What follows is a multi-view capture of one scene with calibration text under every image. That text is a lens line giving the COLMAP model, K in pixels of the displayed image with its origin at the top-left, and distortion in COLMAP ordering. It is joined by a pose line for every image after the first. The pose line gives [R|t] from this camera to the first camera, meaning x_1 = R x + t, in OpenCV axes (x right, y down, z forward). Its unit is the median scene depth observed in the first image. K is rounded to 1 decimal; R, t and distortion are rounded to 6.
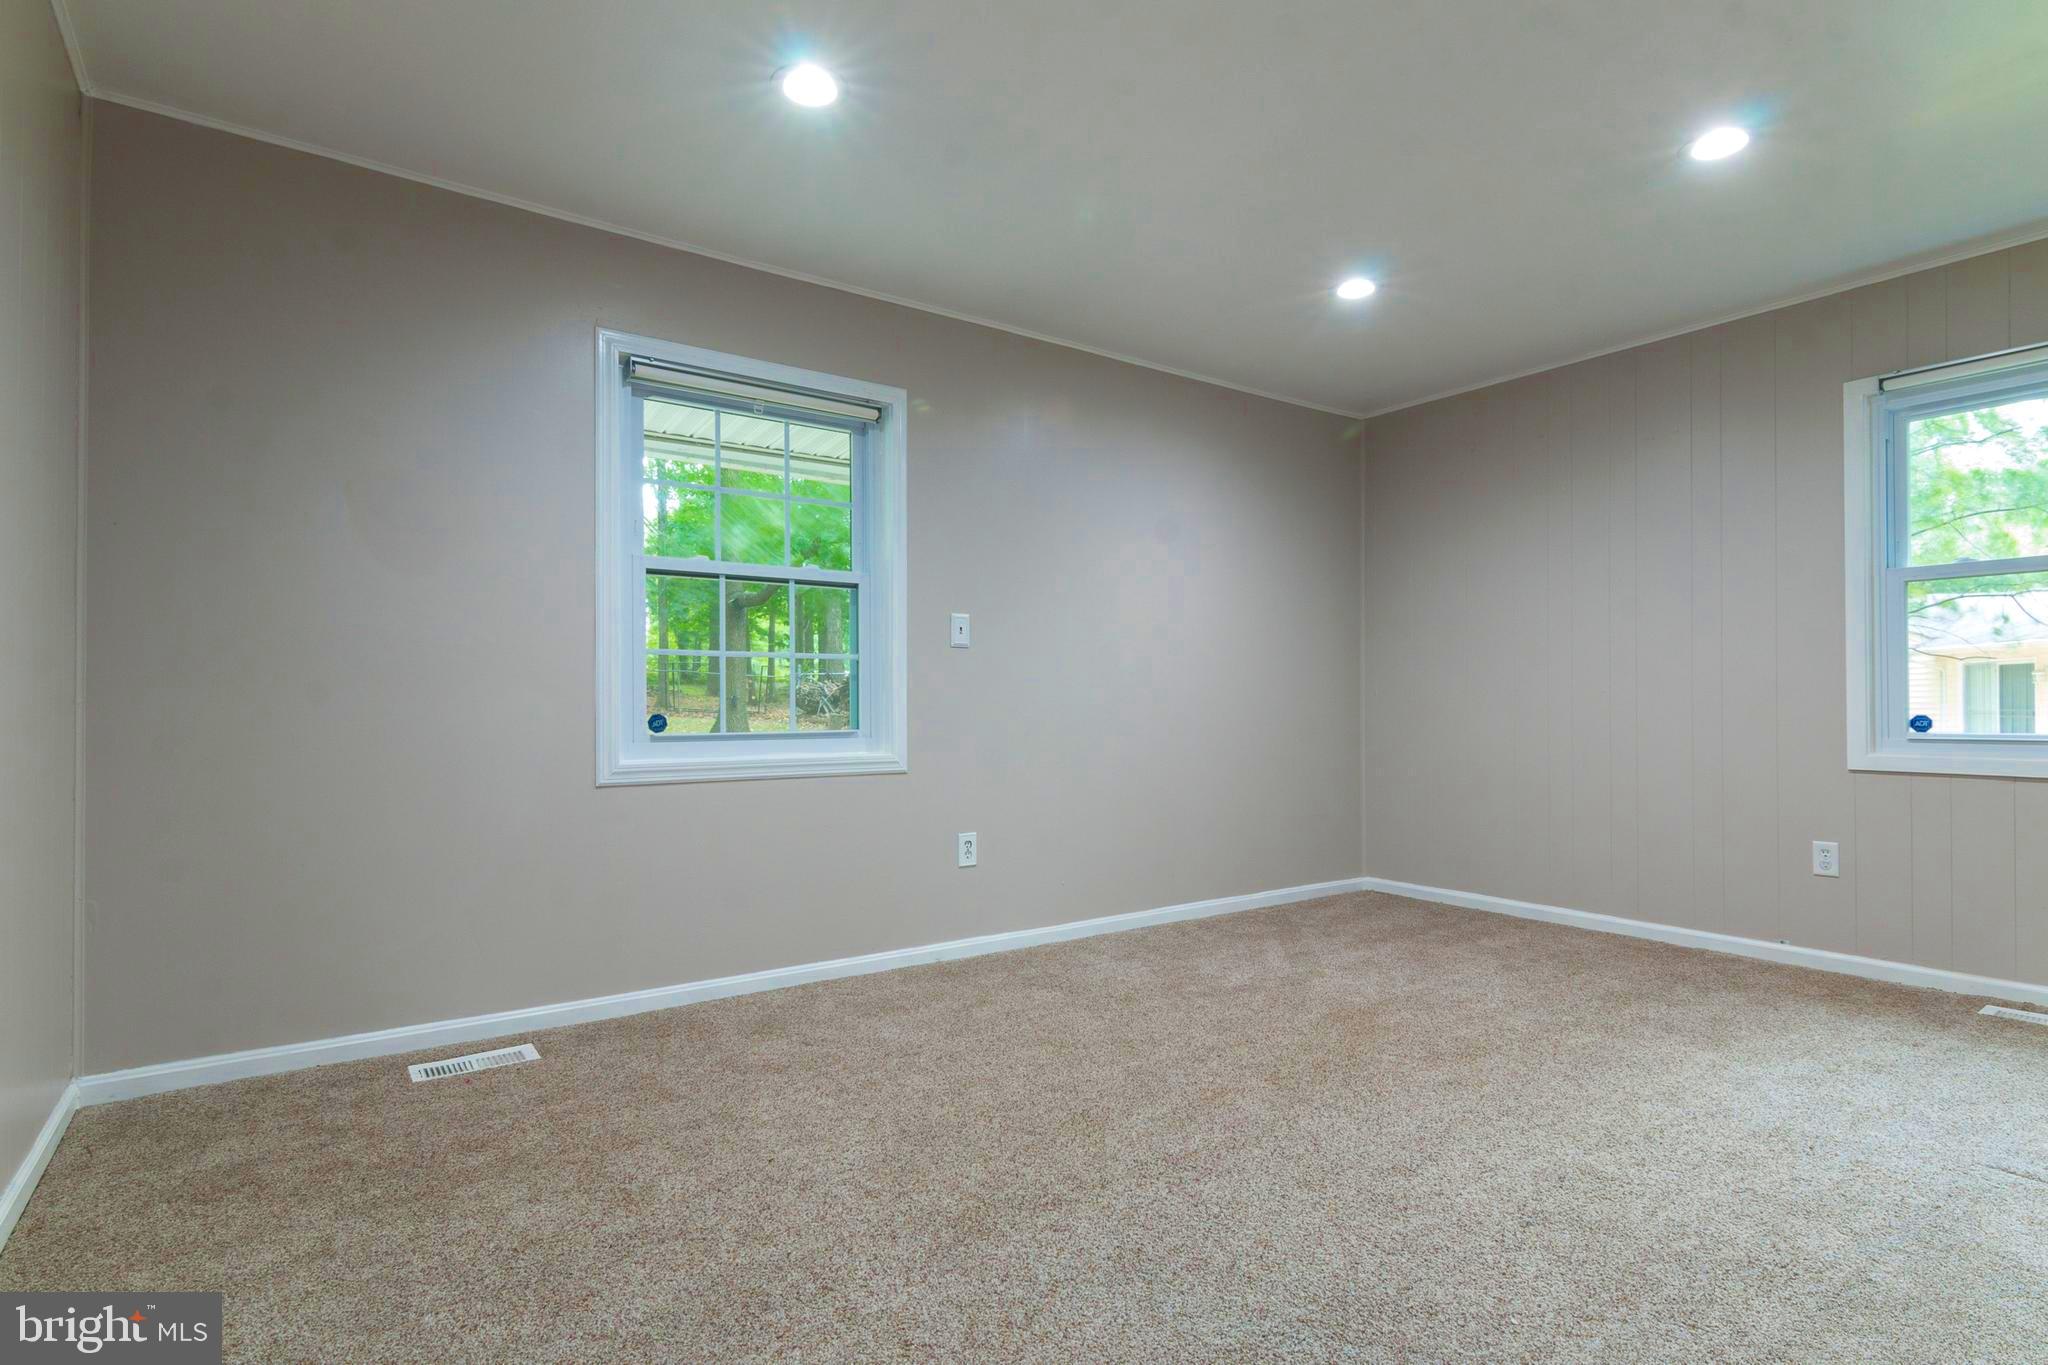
lens RADIAL K [[1032.8, 0, 1025.5], [0, 1032.8, 686.7], [0, 0, 1]] dist [0.015159, -0.010439]
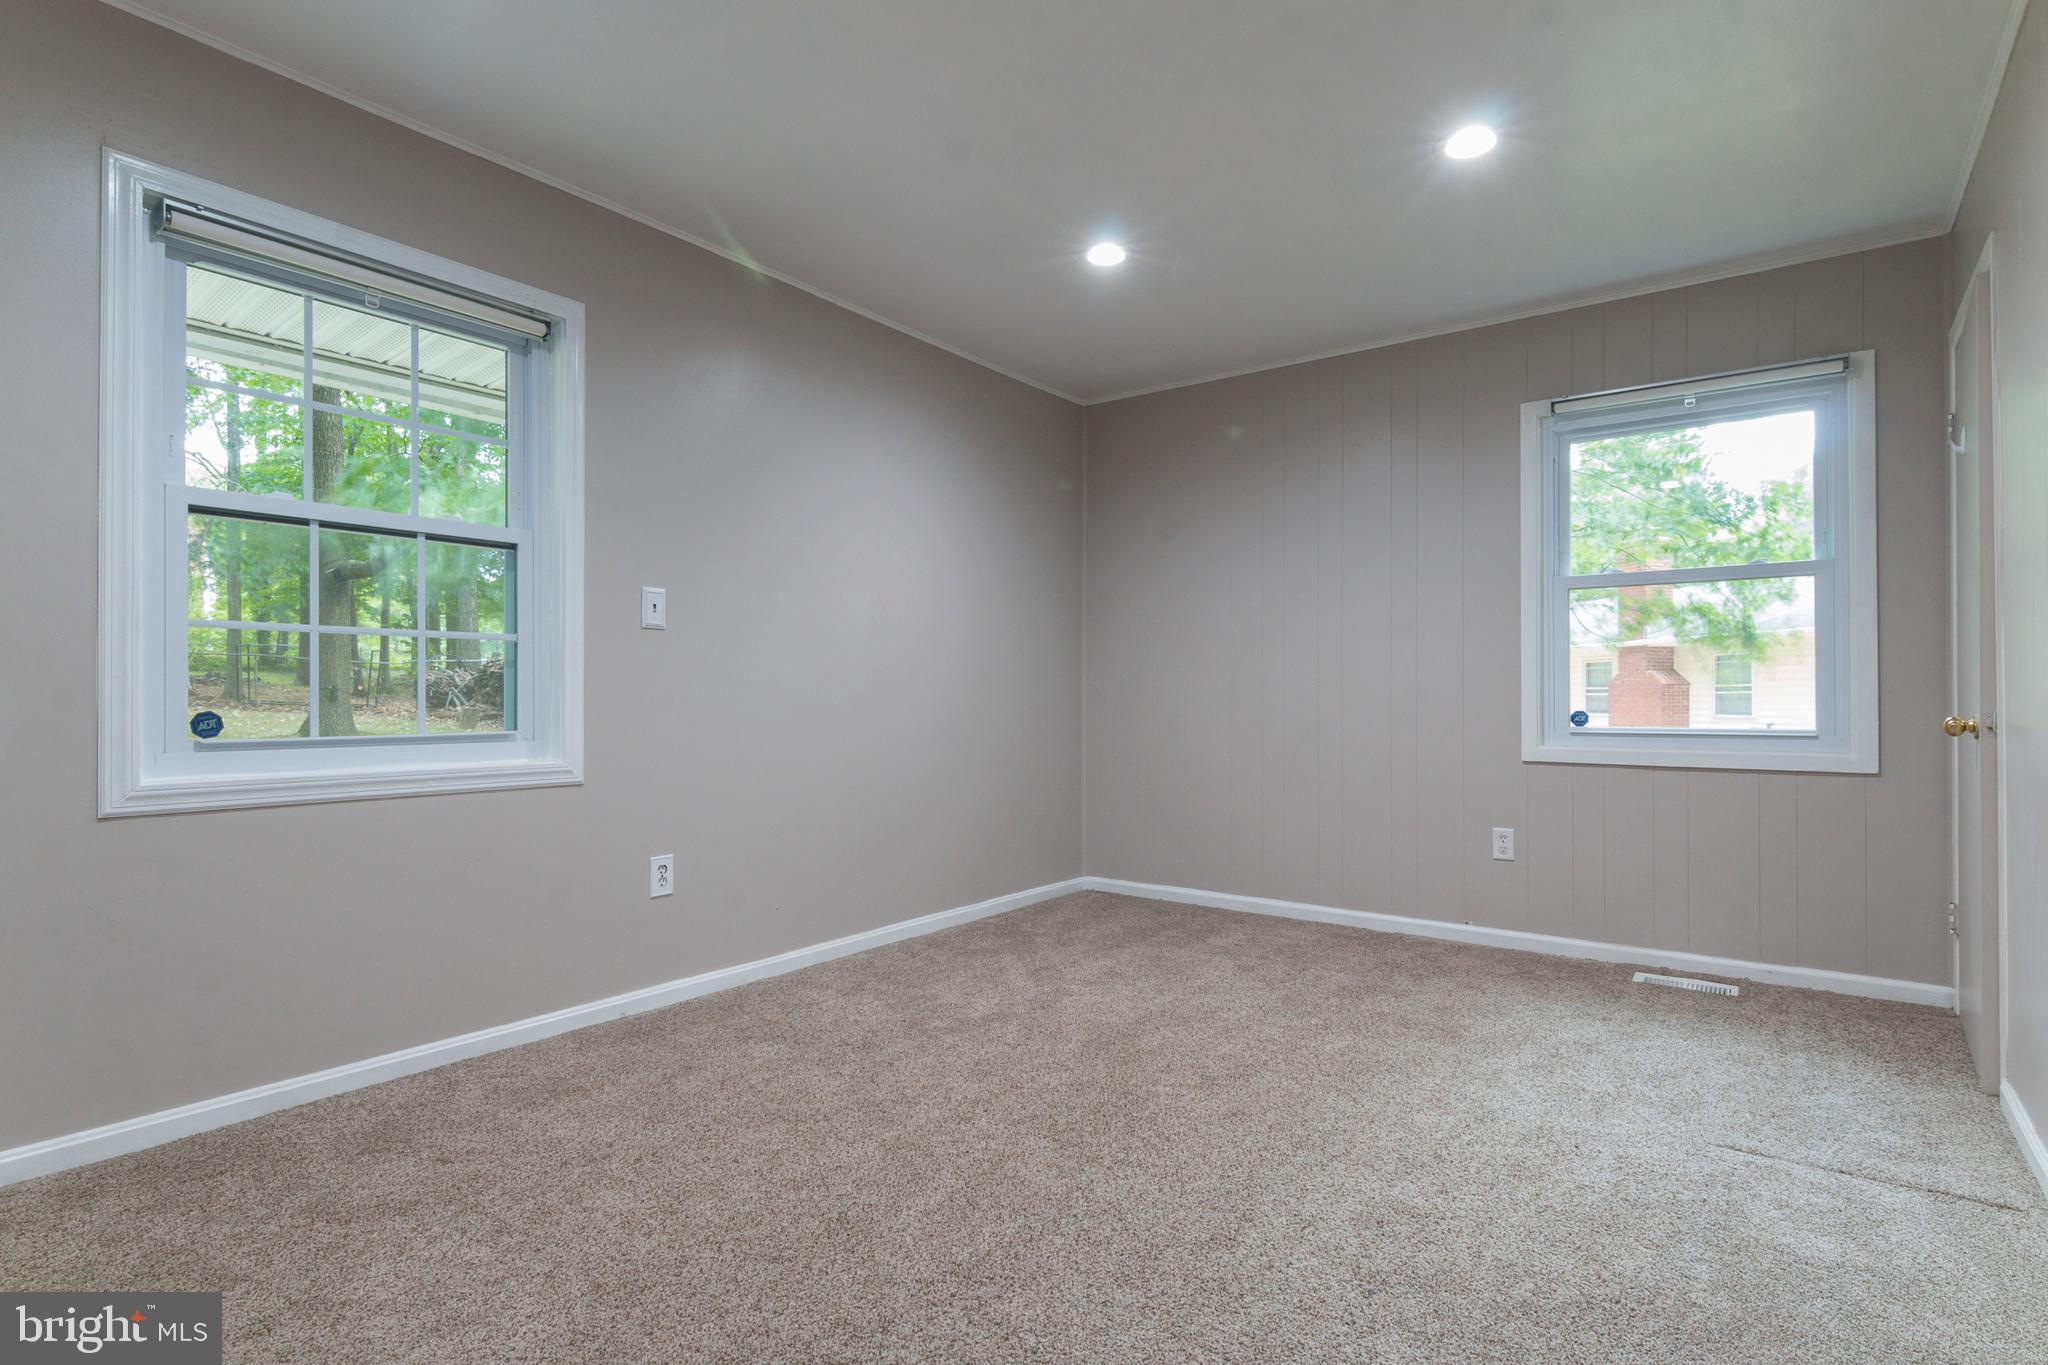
lens RADIAL K [[1032.8, 0, 1021.6], [0, 1032.8, 686.8], [0, 0, 1]] dist [0.015159, -0.010439]
pose [[0.952176, 0.006296, 0.305485, -0.041469], [-0.008566, 0.999945, 0.006091, 0.000247], [-0.305430, -0.008417, 0.952177, 0.151440]]
